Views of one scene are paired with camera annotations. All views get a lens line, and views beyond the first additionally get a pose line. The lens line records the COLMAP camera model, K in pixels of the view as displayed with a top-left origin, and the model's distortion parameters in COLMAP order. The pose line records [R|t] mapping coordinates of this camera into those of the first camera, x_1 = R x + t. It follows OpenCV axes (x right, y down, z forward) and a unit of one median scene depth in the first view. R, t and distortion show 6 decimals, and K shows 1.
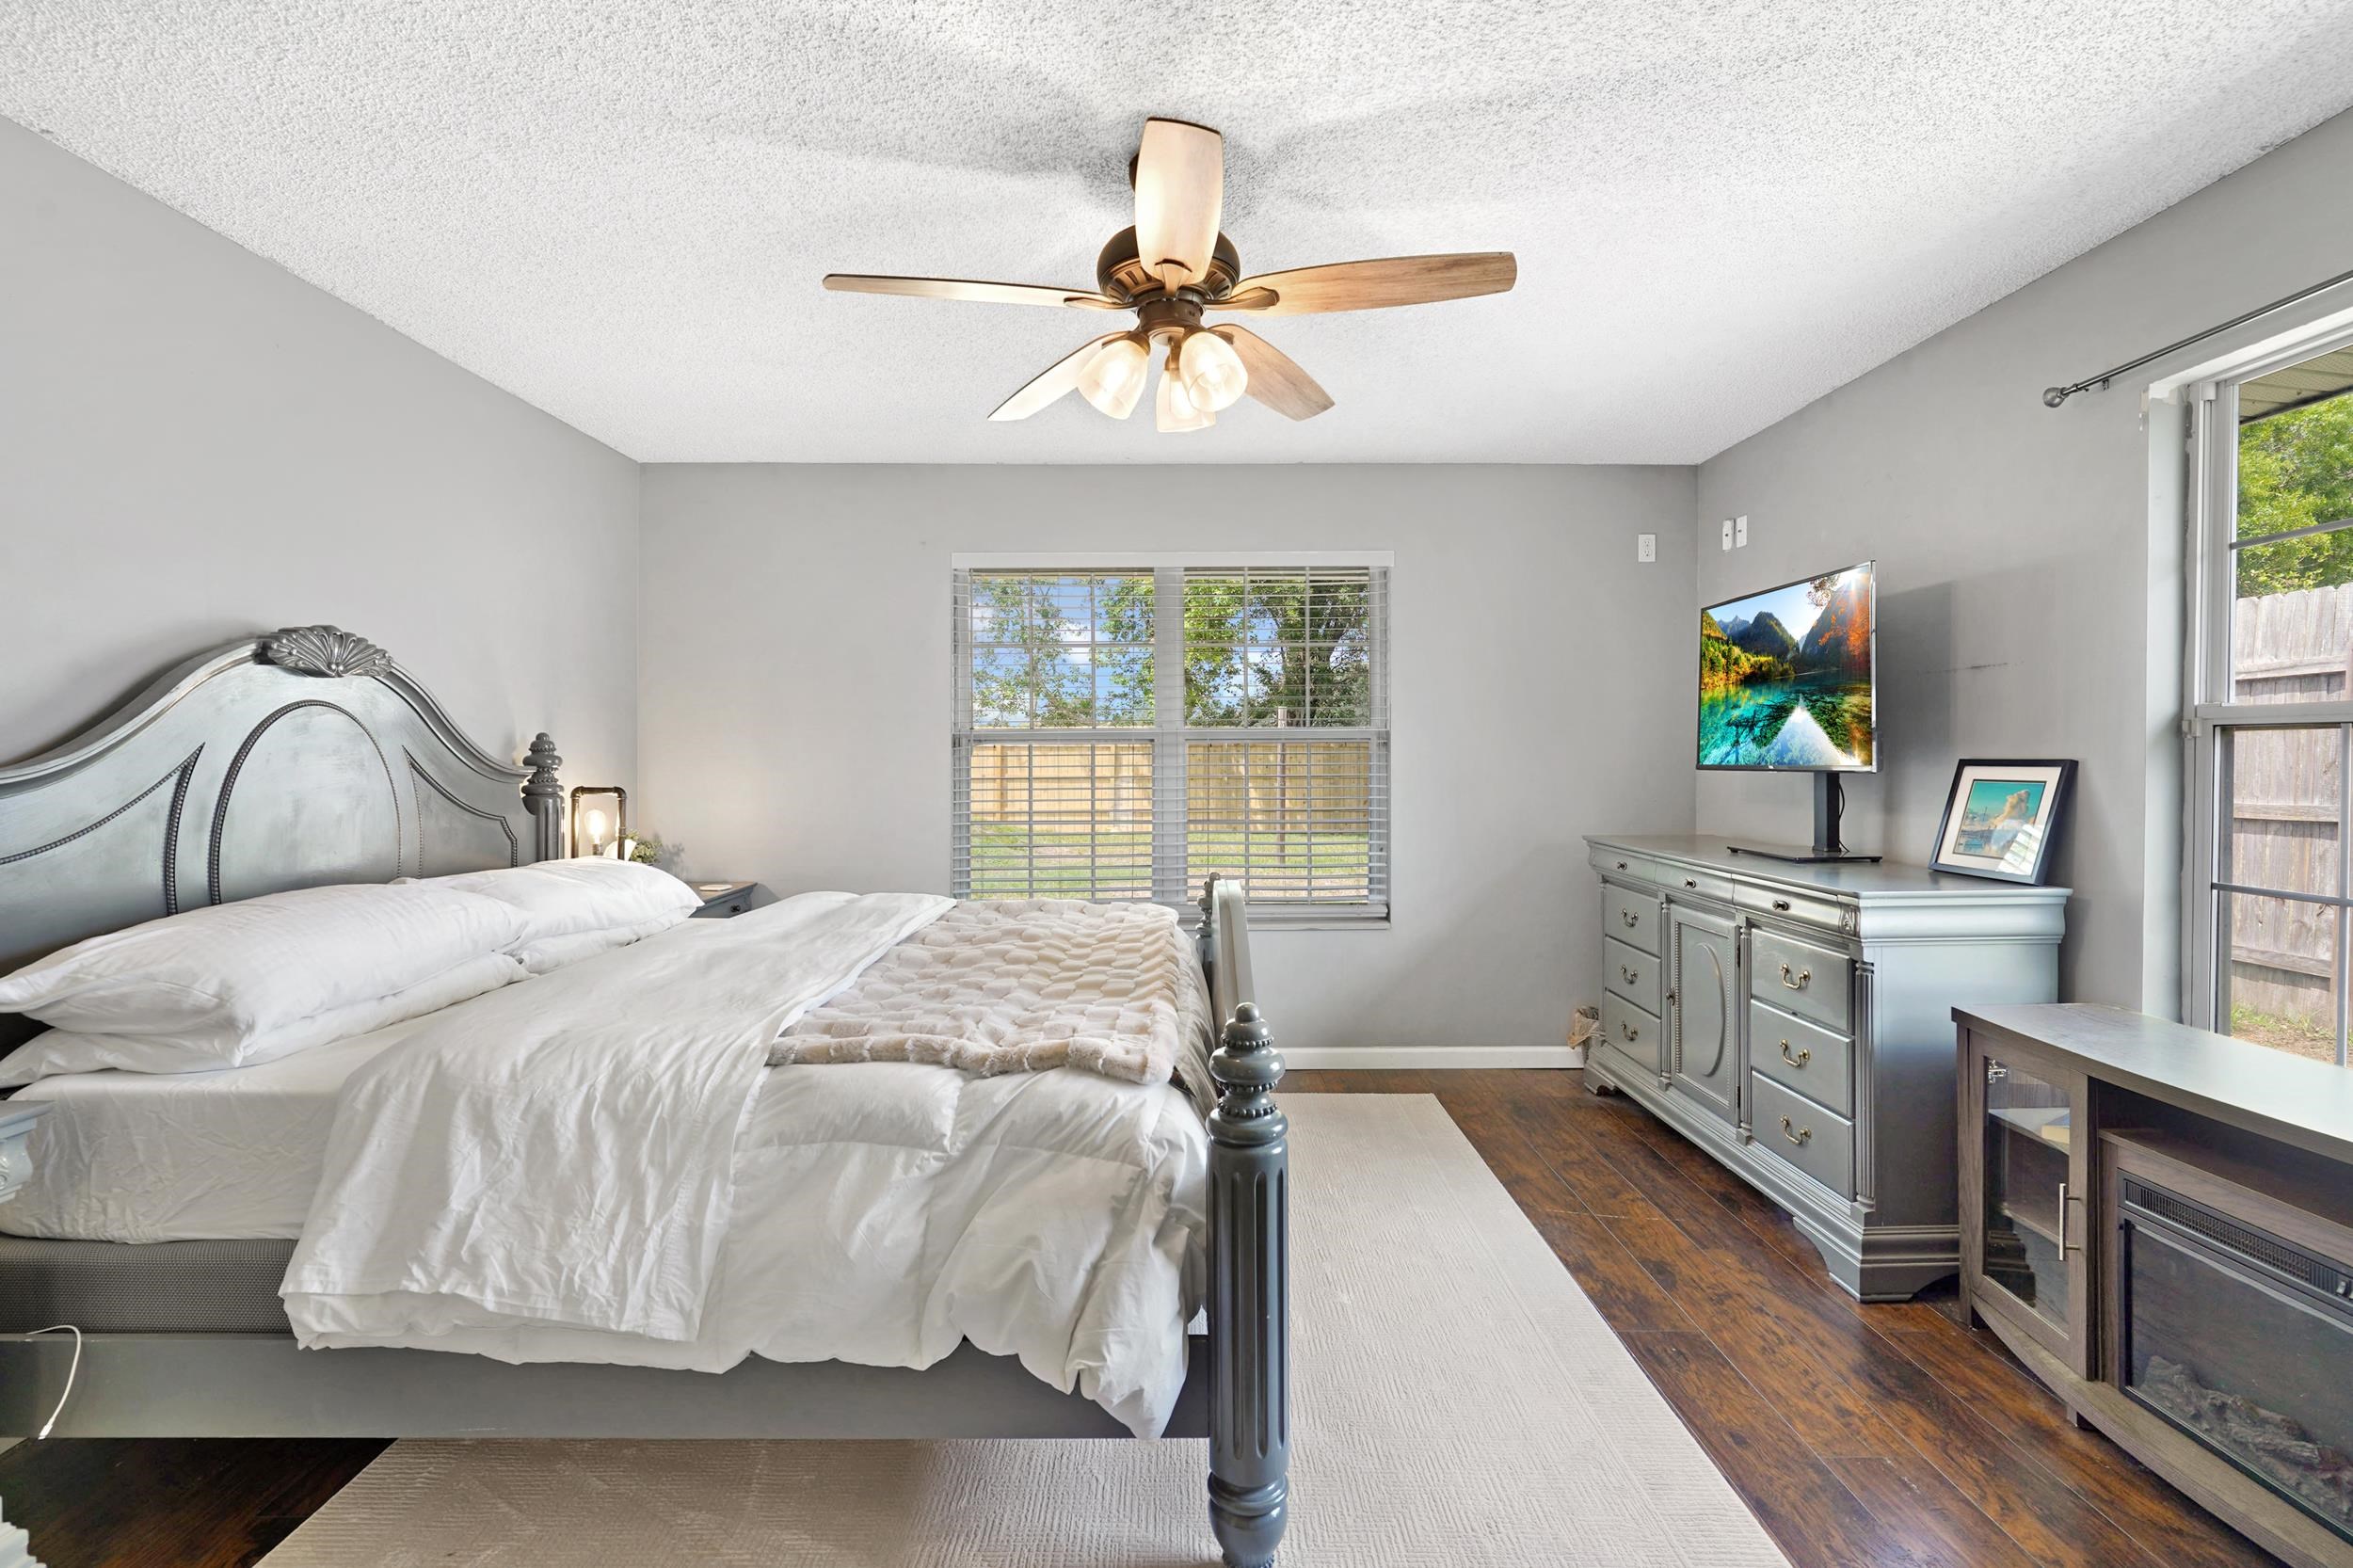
lens RADIAL K [[1142.3, 0, 1161.9], [0, 1142.3, 767.7], [0, 0, 1]] dist [0.000044, 0.000373]
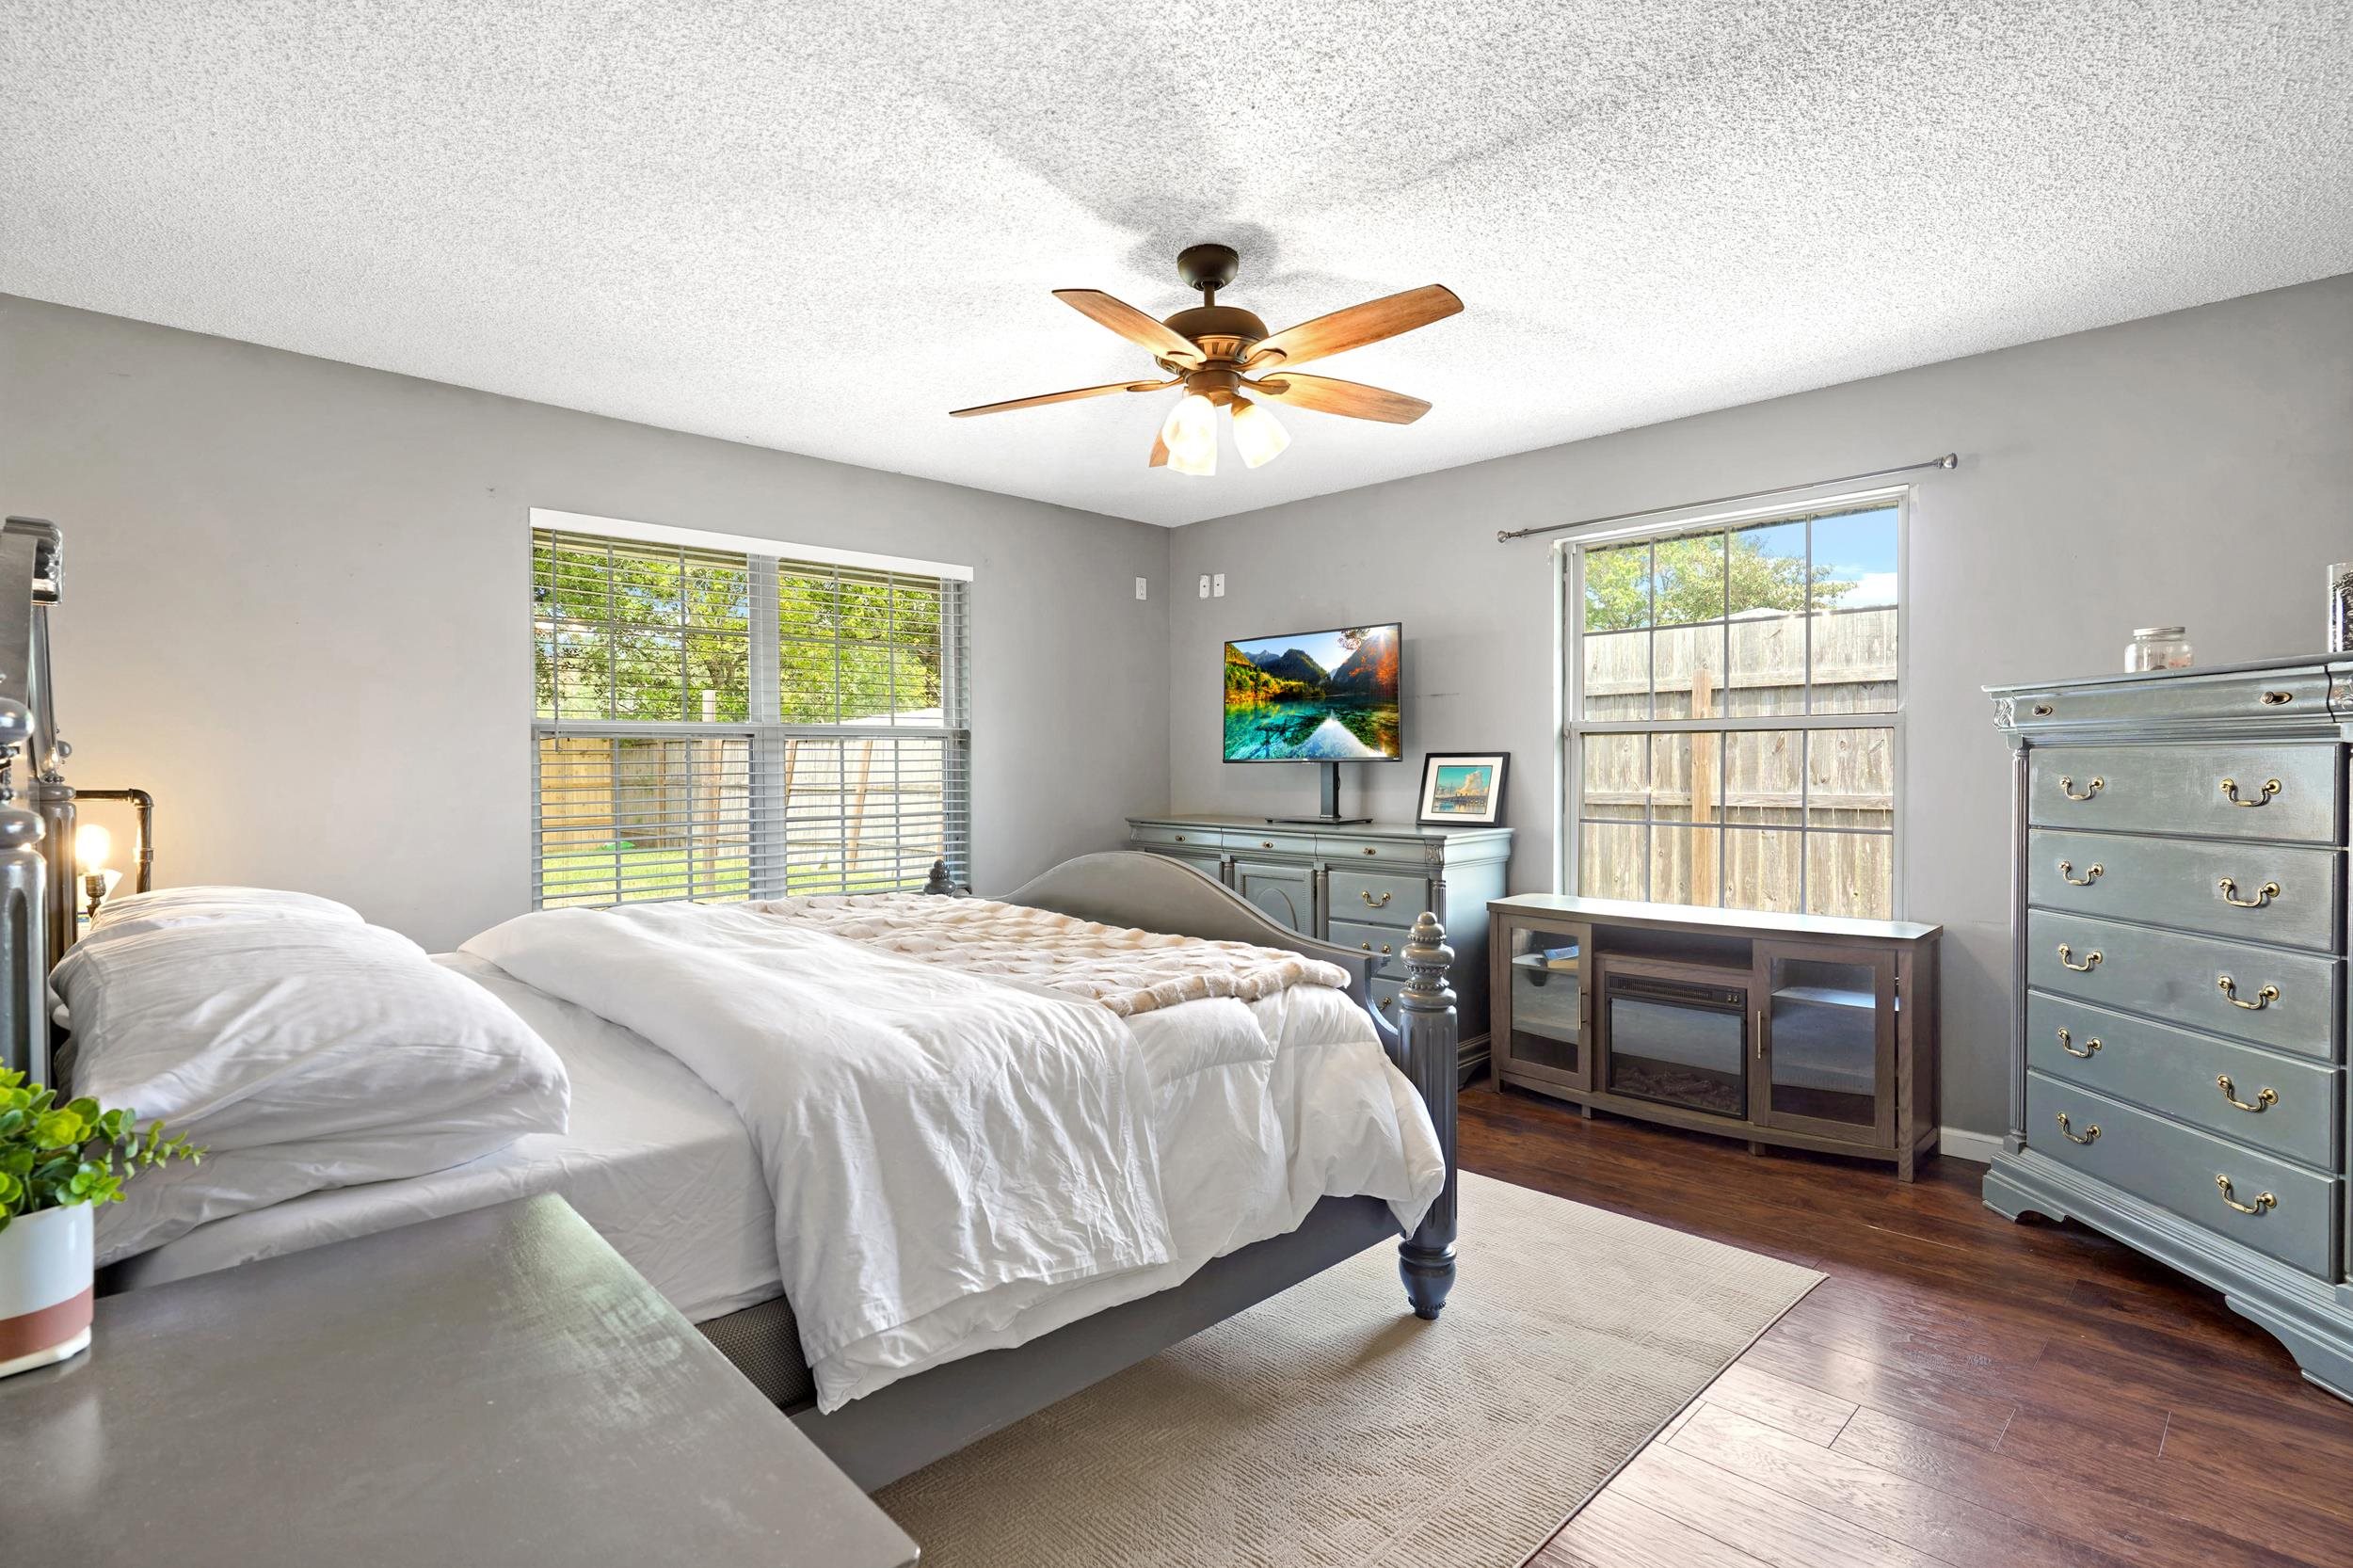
lens RADIAL K [[1136.3, 0, 1176.5], [0, 1136.3, 784.0], [0, 0, 1]] dist [-0.002442, 0.000018]
pose [[0.718707, -0.013282, 0.695187, -0.729630], [0.009173, 0.999912, 0.009621, 0.018667], [-0.695253, -0.000538, 0.718765, 0.129402]]
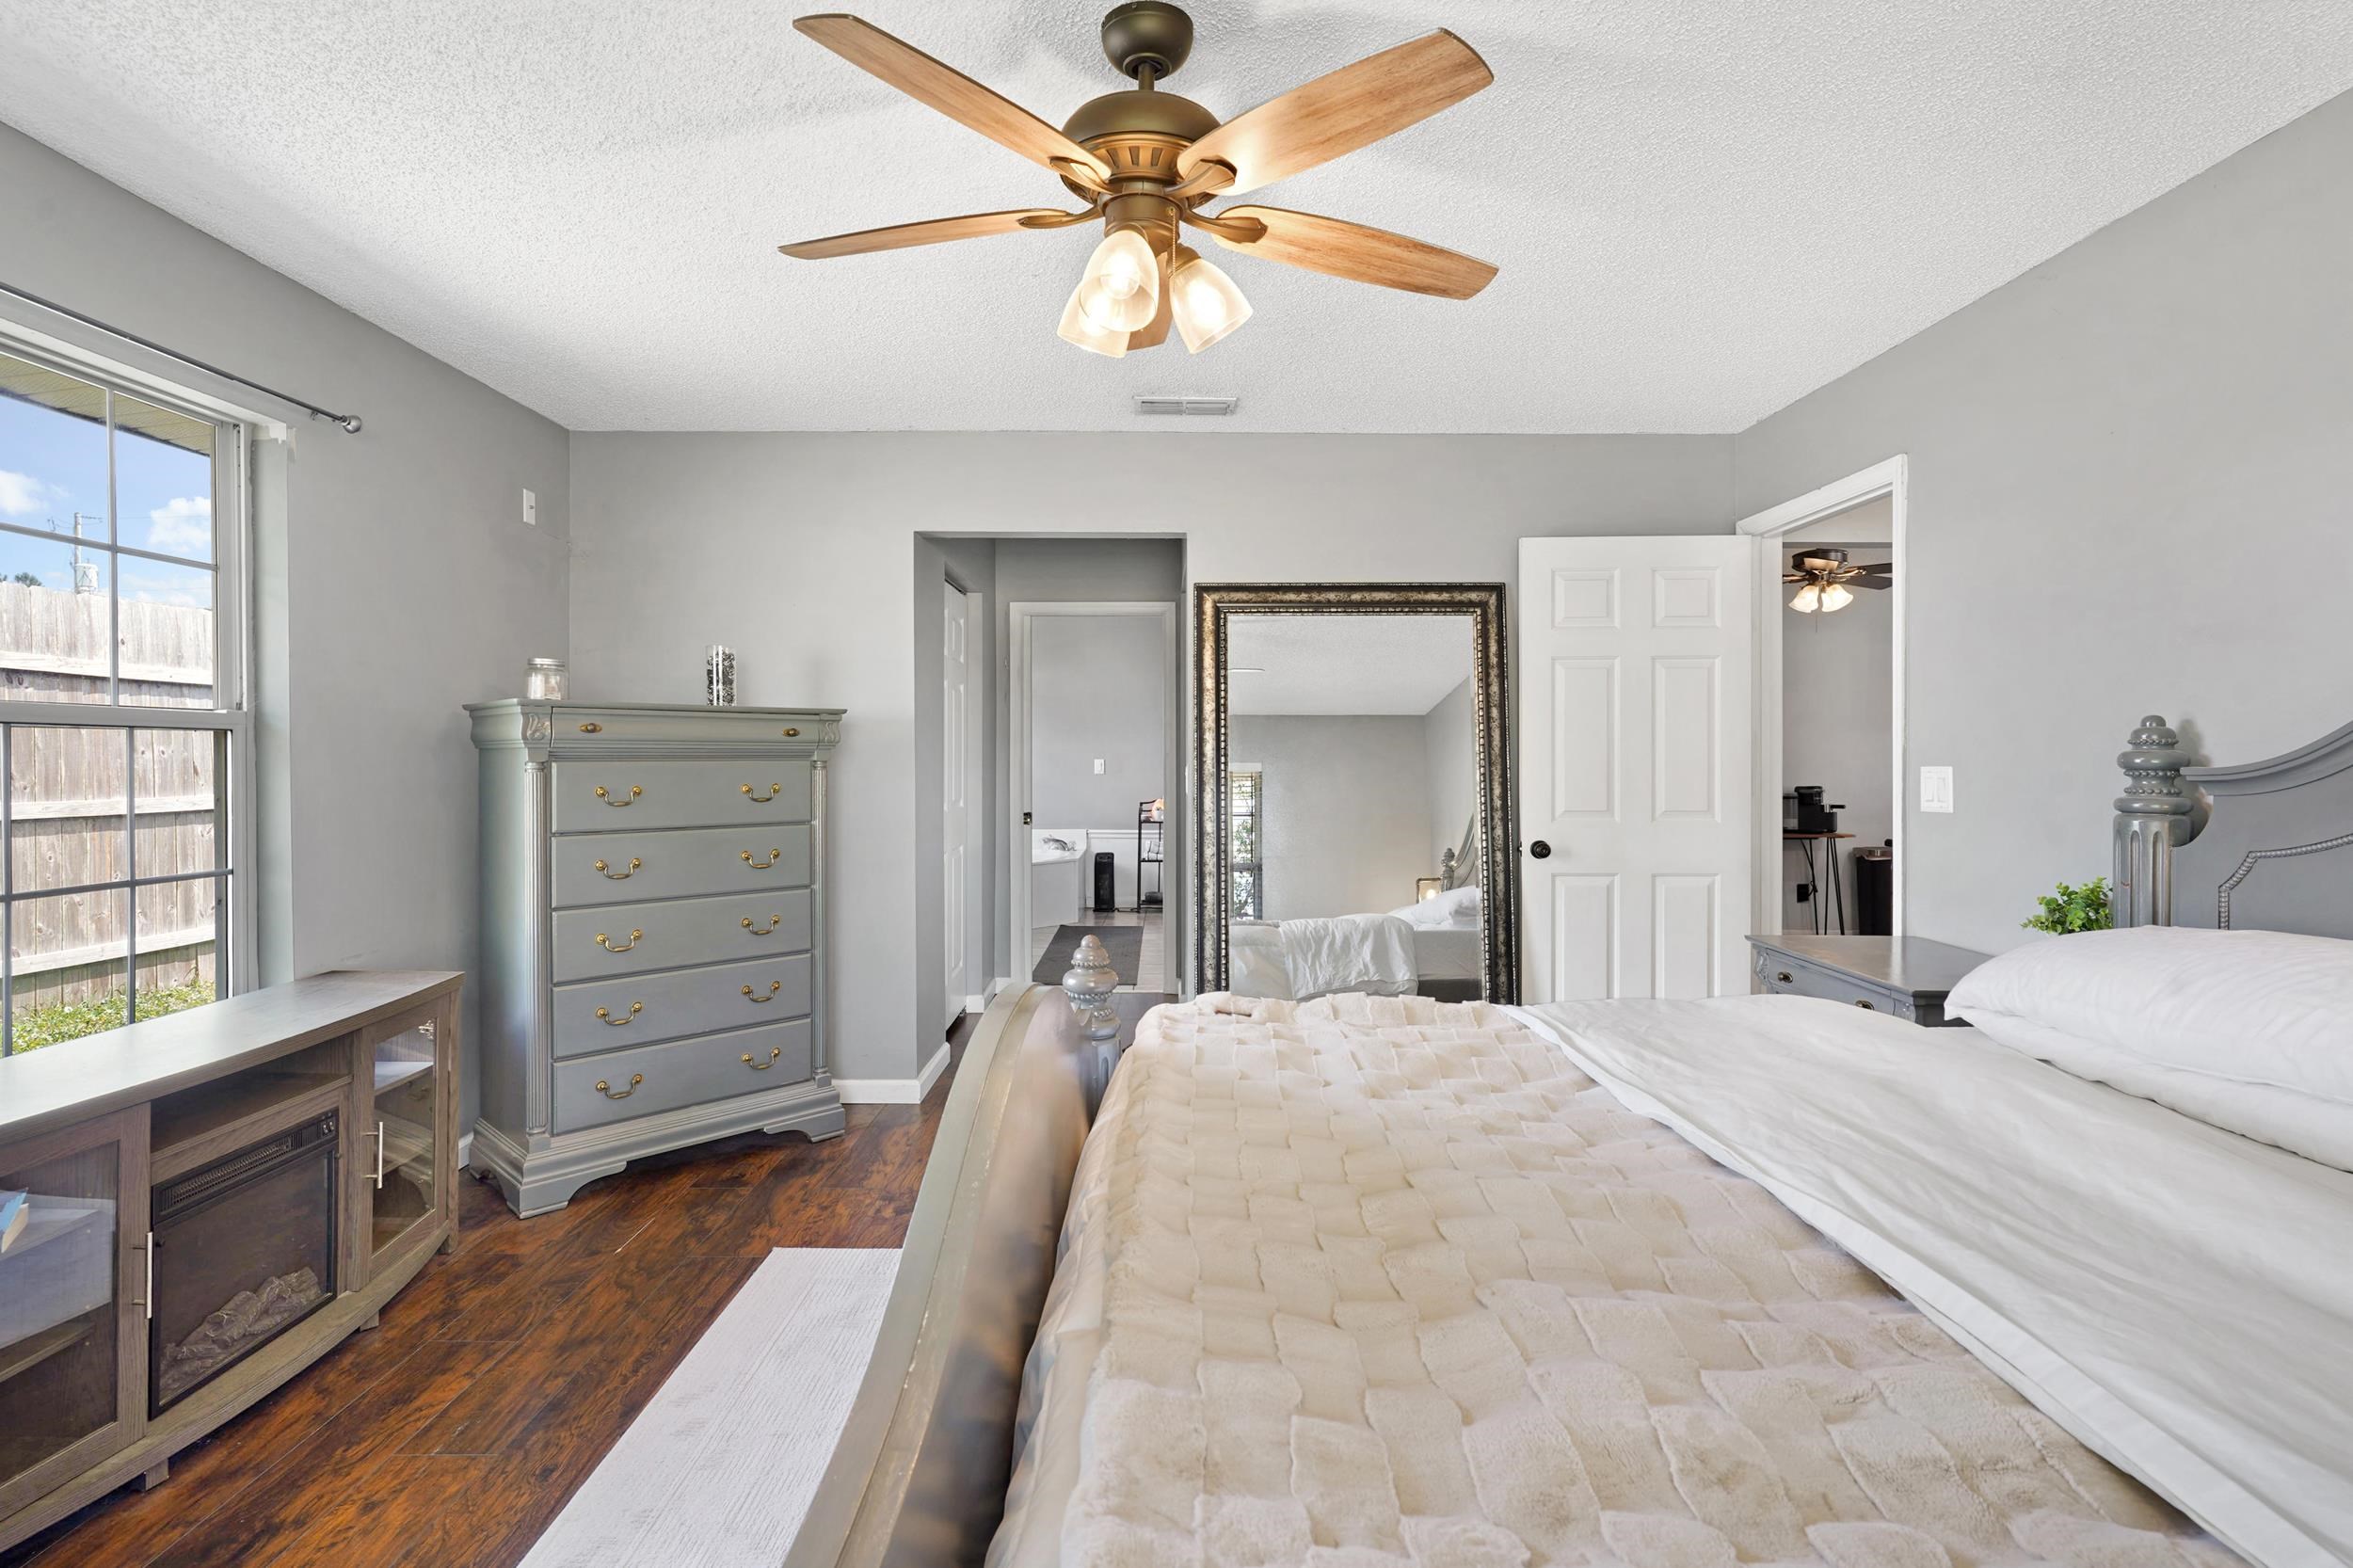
lens RADIAL K [[1136.3, 0, 1176.5], [0, 1136.3, 784.0], [0, 0, 1]] dist [-0.002442, 0.000018]
pose [[-0.999711, -0.001239, -0.024012, 0.004434], [-0.001838, 0.999688, 0.024926, -0.006679], [0.023974, 0.024963, -0.999401, 1.522363]]
